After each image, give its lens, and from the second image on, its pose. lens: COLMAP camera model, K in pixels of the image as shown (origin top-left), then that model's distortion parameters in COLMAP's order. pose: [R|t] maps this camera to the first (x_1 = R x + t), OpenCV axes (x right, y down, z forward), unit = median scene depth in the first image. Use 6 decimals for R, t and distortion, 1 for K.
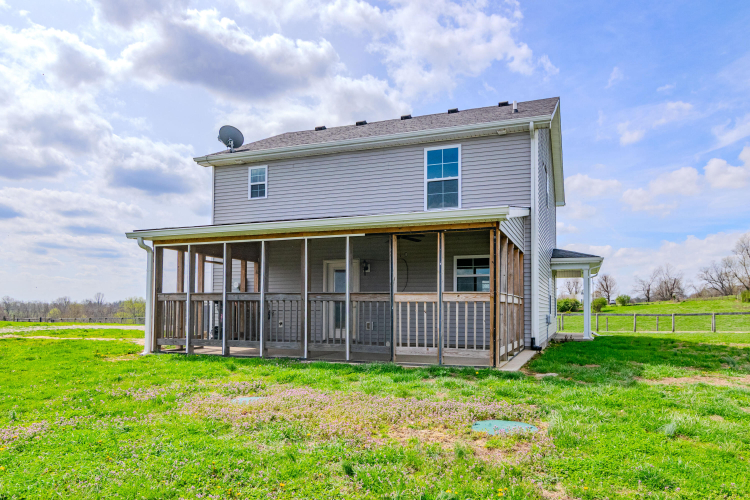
lens RADIAL K [[501.1, 0, 456.7], [0, 501.1, 268.5], [0, 0, 1]] dist [-0.057076, 0.030388]
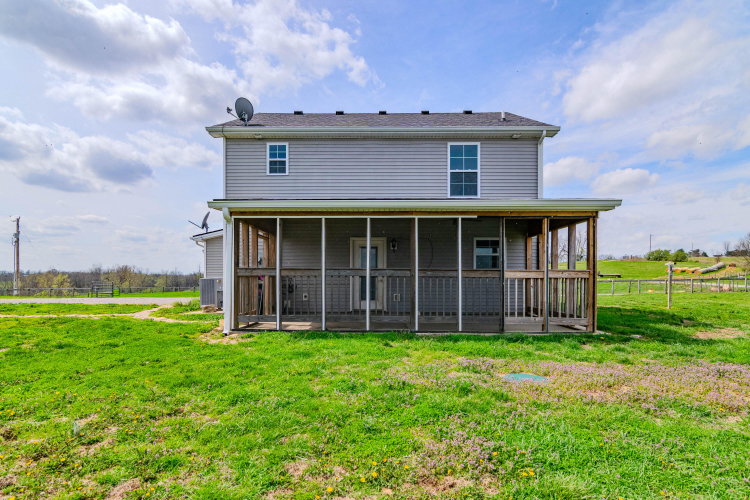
lens RADIAL K [[406.1, 0, 376.5], [0, 406.1, 274.8], [0, 0, 1]] dist [-0.017320, 0.000971]
pose [[0.948040, 0.000838, 0.318151, -0.152202], [-0.022277, 0.997717, 0.063757, 0.001485], [-0.317371, -0.067532, 0.945894, 0.046632]]
